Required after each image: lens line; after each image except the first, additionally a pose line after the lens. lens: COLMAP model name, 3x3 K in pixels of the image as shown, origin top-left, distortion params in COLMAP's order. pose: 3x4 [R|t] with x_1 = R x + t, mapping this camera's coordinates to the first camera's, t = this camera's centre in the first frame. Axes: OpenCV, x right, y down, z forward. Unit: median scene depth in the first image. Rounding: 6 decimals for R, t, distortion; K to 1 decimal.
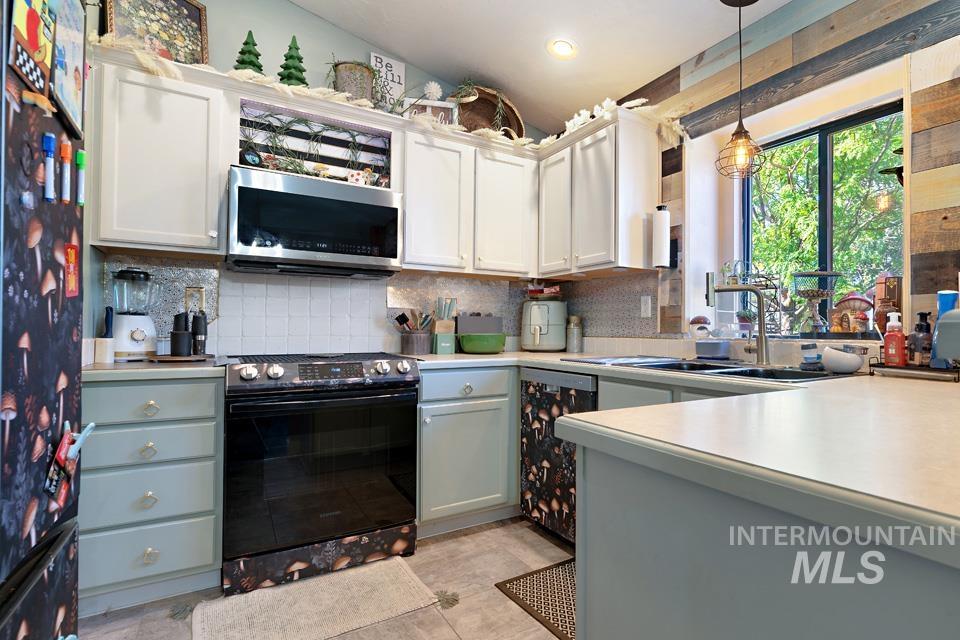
lens RADIAL K [[437.2, 0, 488.0], [0, 437.2, 328.4], [0, 0, 1]] dist [-0.002756, 0.000430]
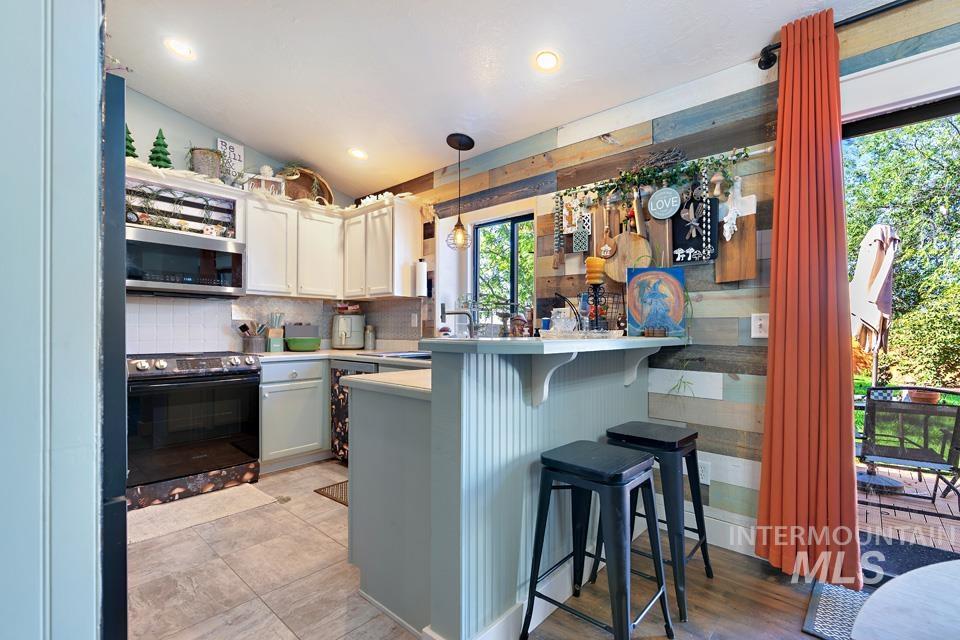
lens RADIAL K [[437.2, 0, 471.8], [0, 437.2, 343.7], [0, 0, 1]] dist [-0.002756, 0.000430]
pose [[0.935216, -0.007074, 0.354007, -0.005203], [-0.007858, 0.999140, 0.040722, -0.035374], [-0.353991, -0.040866, 0.934356, -0.633903]]
